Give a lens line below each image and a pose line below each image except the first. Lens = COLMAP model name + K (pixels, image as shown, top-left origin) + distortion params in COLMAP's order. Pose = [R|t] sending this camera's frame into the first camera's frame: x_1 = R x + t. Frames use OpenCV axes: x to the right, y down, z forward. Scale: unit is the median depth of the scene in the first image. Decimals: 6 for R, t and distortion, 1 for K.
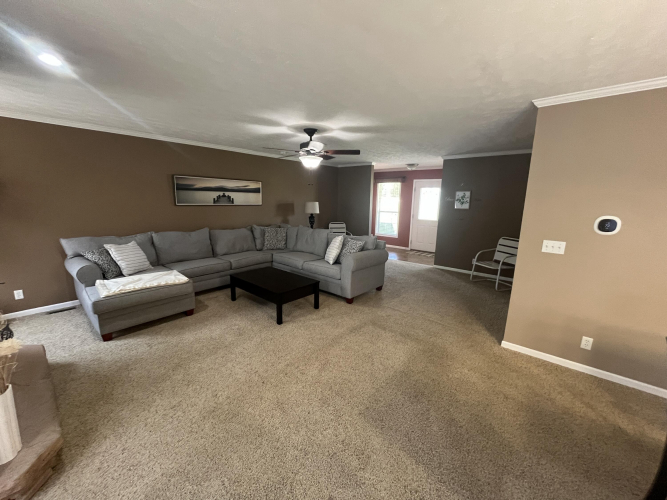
lens RADIAL K [[263.3, 0, 334.7], [0, 263.3, 252.6], [0, 0, 1]] dist [-0.010938, 0.000053]
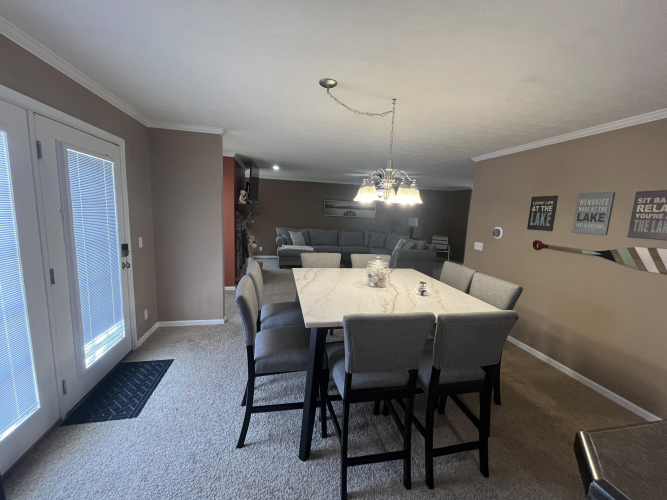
lens RADIAL K [[268.7, 0, 333.5], [0, 268.7, 250.0], [0, 0, 1]] dist [0.020468, 0.000159]
pose [[0.786451, 0.109131, -0.607935, 0.746393], [-0.155752, 0.987499, -0.024220, 0.111427], [0.597692, 0.113735, 0.793617, -0.521843]]
